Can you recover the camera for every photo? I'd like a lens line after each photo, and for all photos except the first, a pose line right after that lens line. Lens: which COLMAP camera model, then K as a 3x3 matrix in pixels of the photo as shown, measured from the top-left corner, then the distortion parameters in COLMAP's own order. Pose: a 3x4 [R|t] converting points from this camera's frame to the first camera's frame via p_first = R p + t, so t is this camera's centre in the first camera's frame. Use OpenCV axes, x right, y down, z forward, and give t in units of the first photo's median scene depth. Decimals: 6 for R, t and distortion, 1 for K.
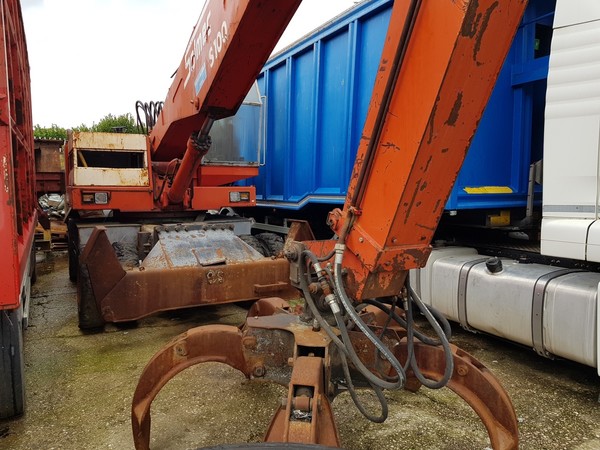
lens RADIAL K [[470.6, 0, 312.9], [0, 470.6, 227.0], [0, 0, 1]] dist [0.048133, -0.004948]
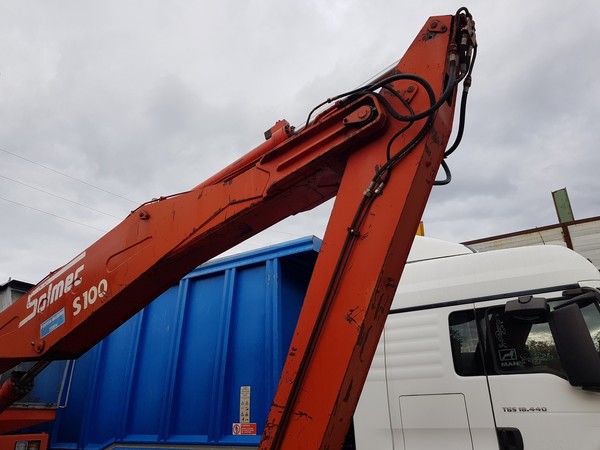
lens RADIAL K [[447.1, 0, 300.0], [0, 447.1, 225.0], [0, 0, 1]] dist [0.033063, -0.003153]
pose [[0.893896, 0.185907, 0.407908, -0.165383], [0.032332, 0.880844, -0.472302, -0.016040], [-0.447107, 0.435377, 0.781372, -0.080012]]
